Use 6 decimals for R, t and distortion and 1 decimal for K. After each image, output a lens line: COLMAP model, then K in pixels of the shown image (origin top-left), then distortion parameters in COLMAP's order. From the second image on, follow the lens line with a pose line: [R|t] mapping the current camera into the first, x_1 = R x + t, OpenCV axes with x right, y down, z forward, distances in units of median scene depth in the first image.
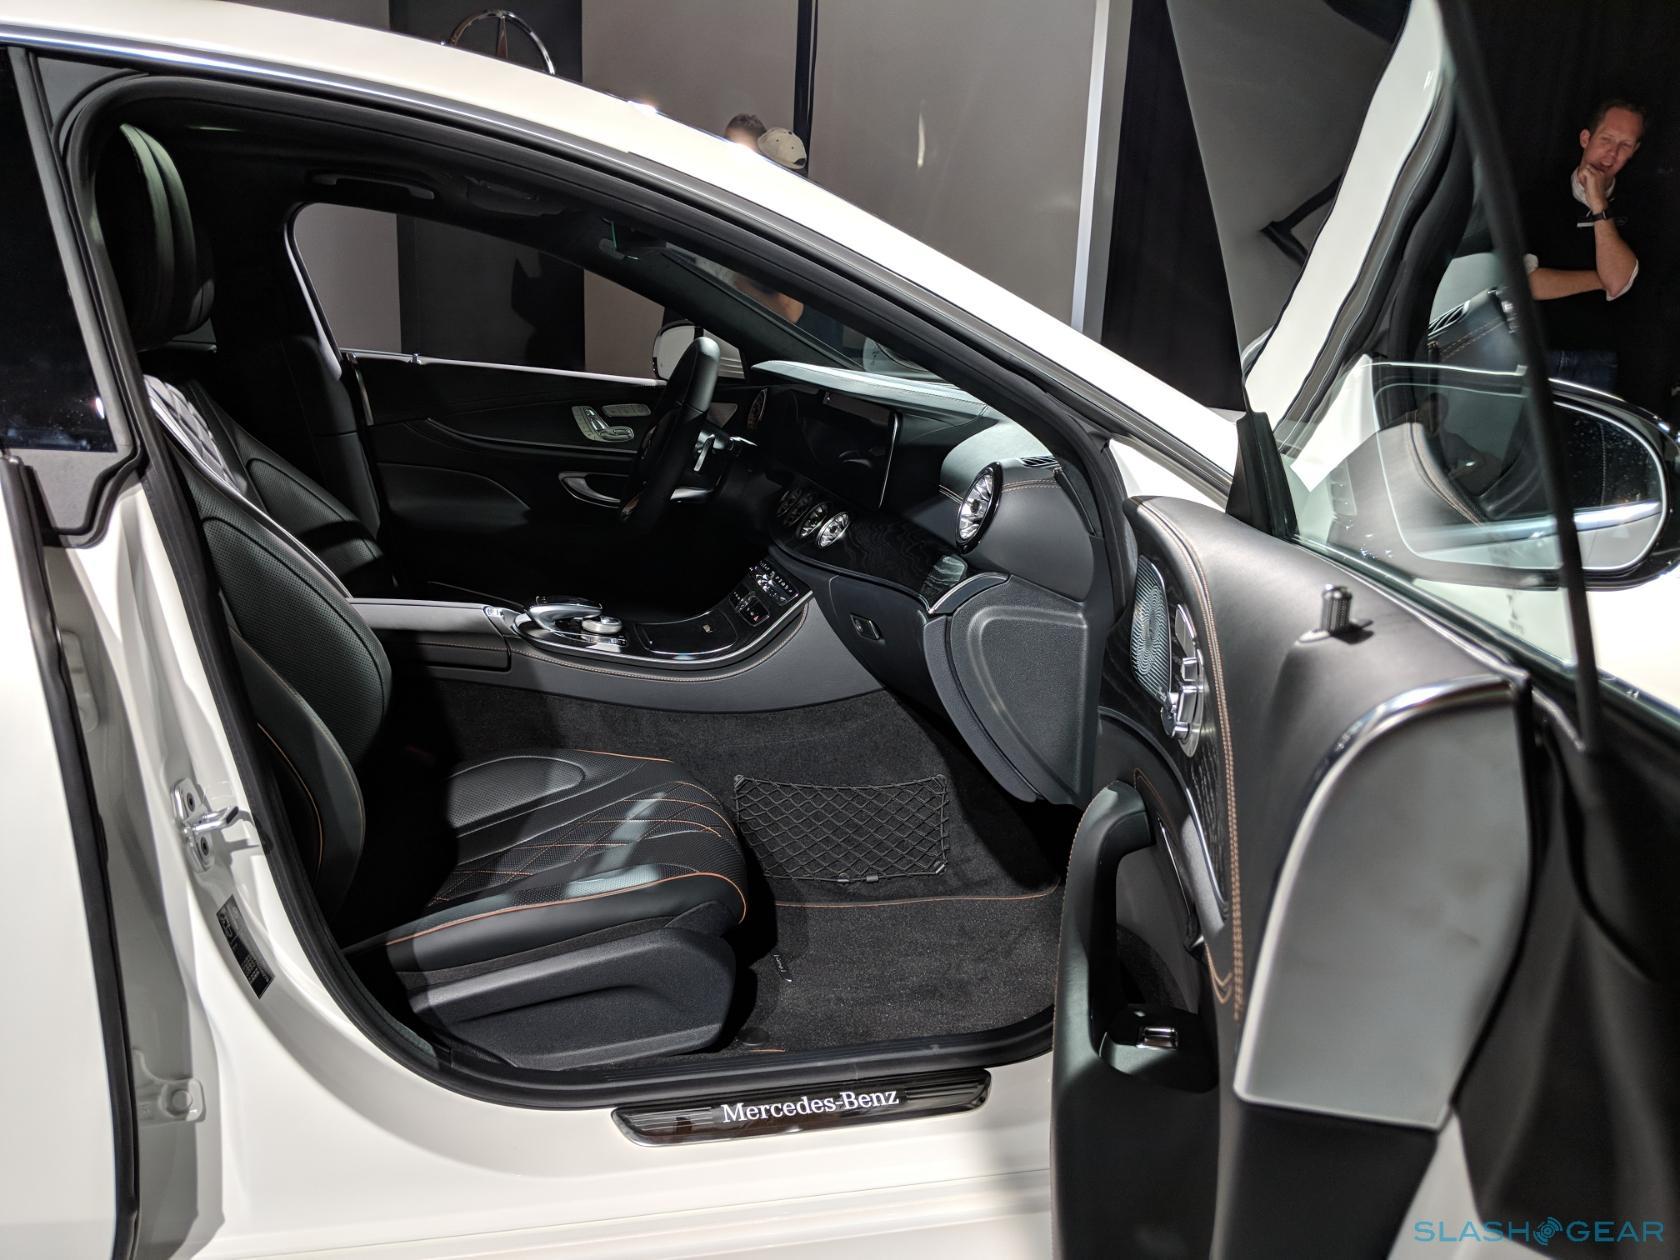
lens RADIAL K [[1339.7, 0, 840.0], [0, 1339.7, 630.0], [0, 0, 1]] dist [0.120574, -0.204397]
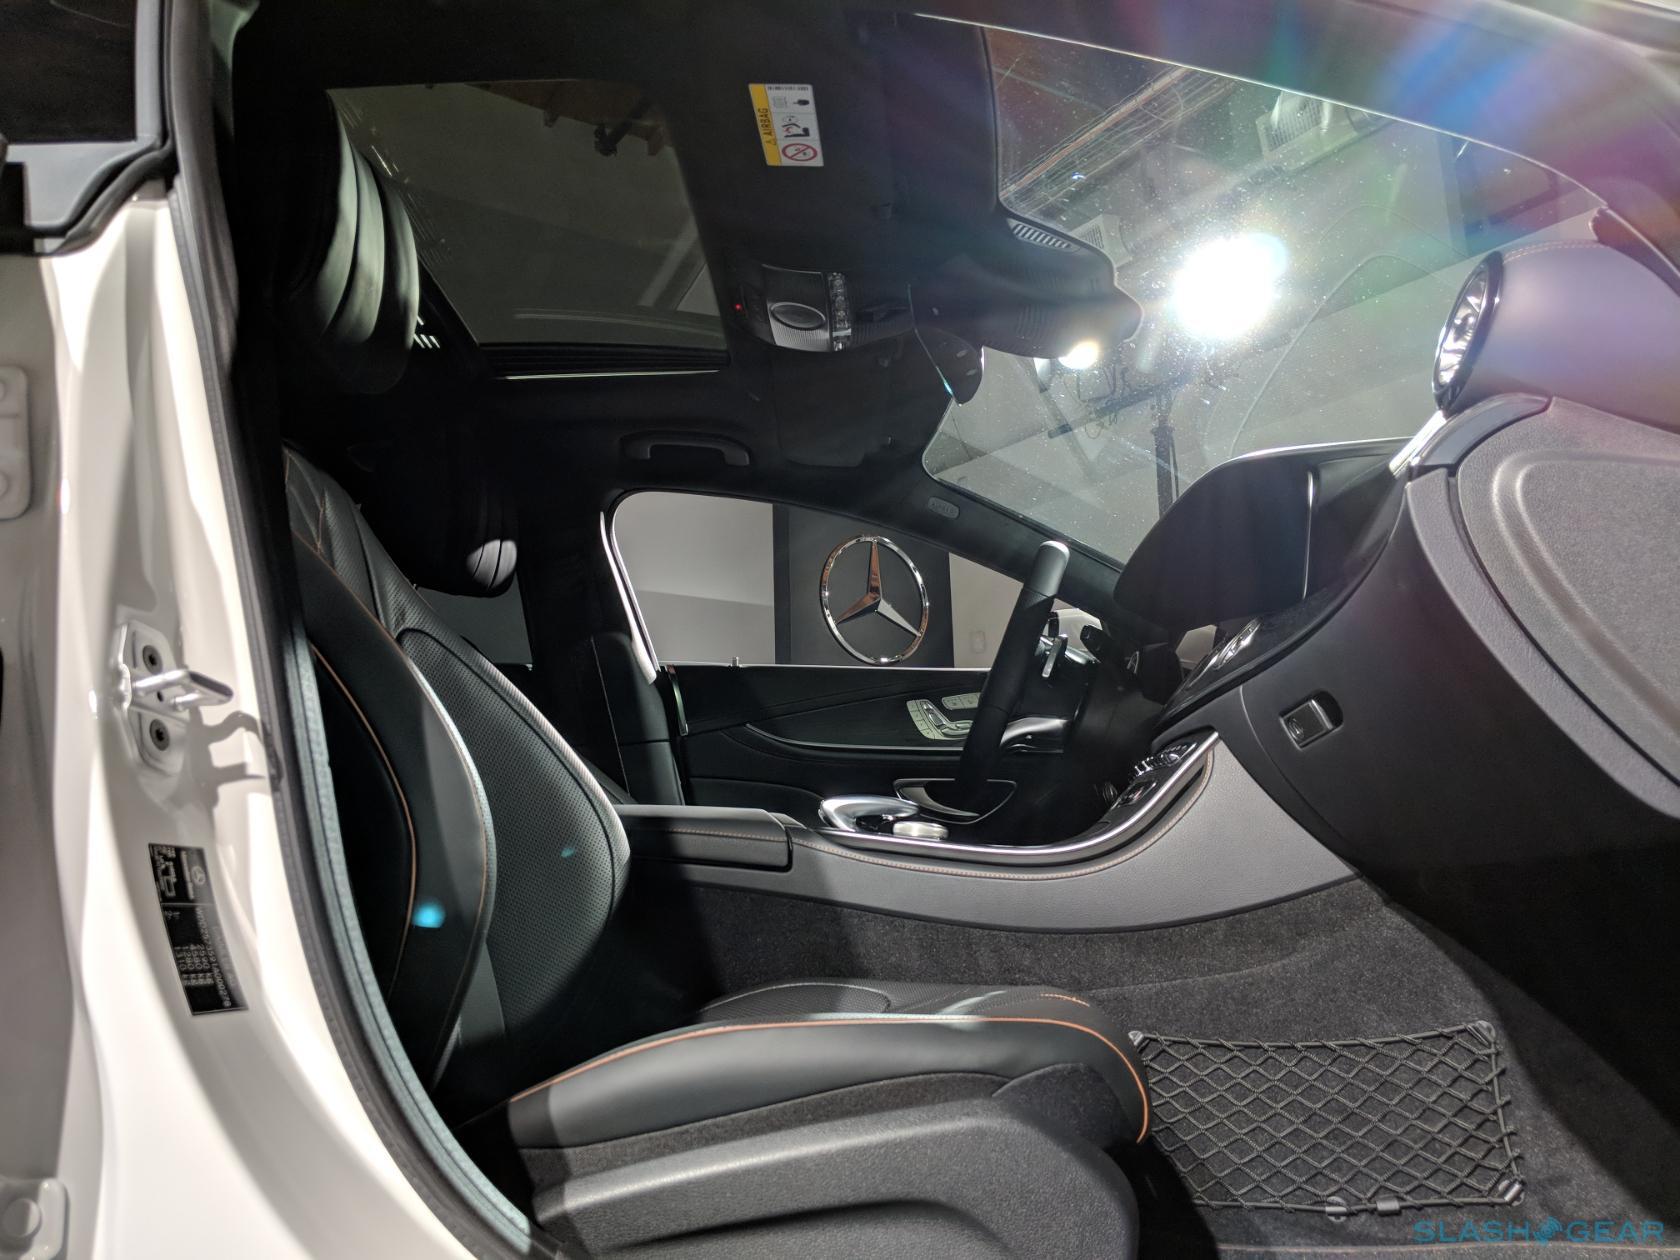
lens RADIAL K [[1339.7, 0, 840.0], [0, 1339.7, 630.0], [0, 0, 1]] dist [0.120574, -0.204397]
pose [[0.956593, -0.126159, -0.262704, -0.016325], [-0.001765, 0.898917, -0.438116, 0.221219], [0.291421, 0.419563, 0.859675, 0.333620]]
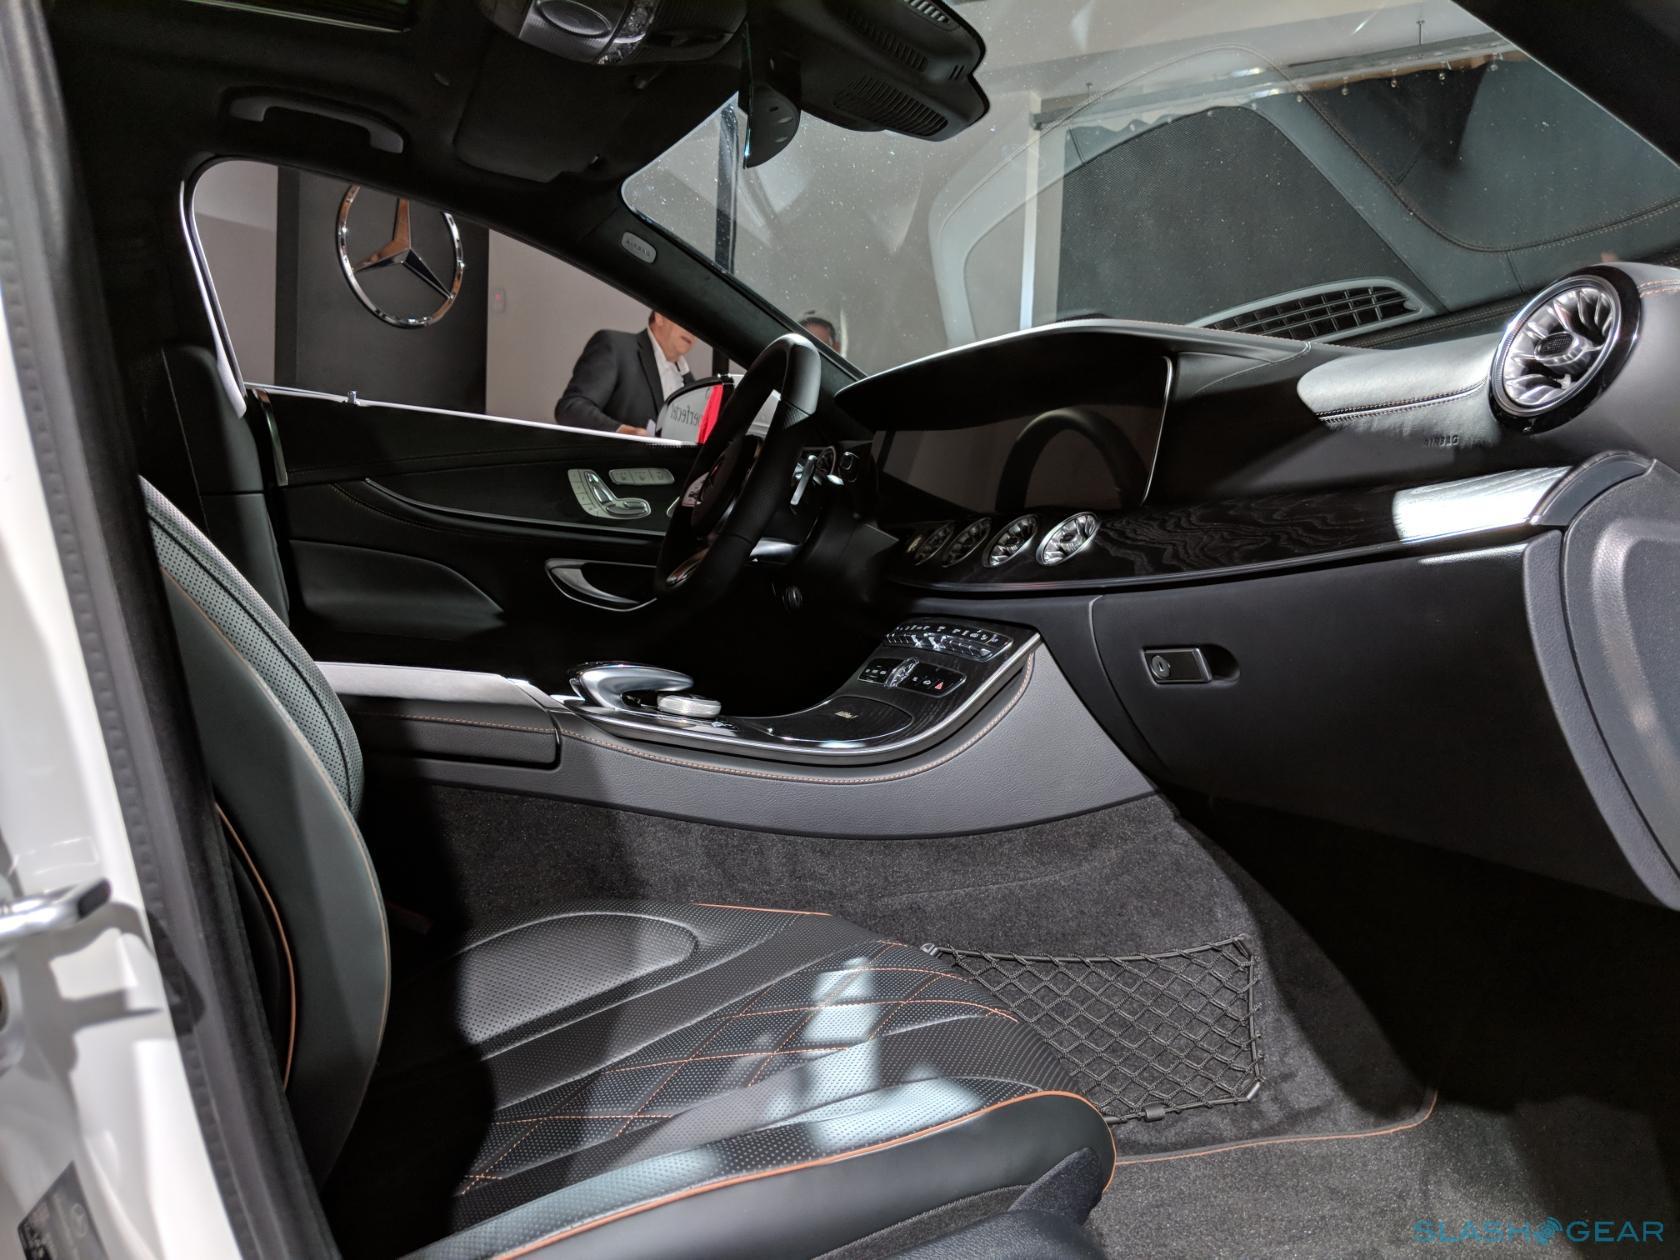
lens RADIAL K [[1348.1, 0, 840.0], [0, 1348.1, 630.0], [0, 0, 1]] dist [0.070045, -0.091982]
pose [[0.993948, -0.012312, 0.109155, -0.180840], [0.032576, 0.982036, -0.185860, 0.082632], [-0.104906, 0.188291, 0.976494, 0.387530]]
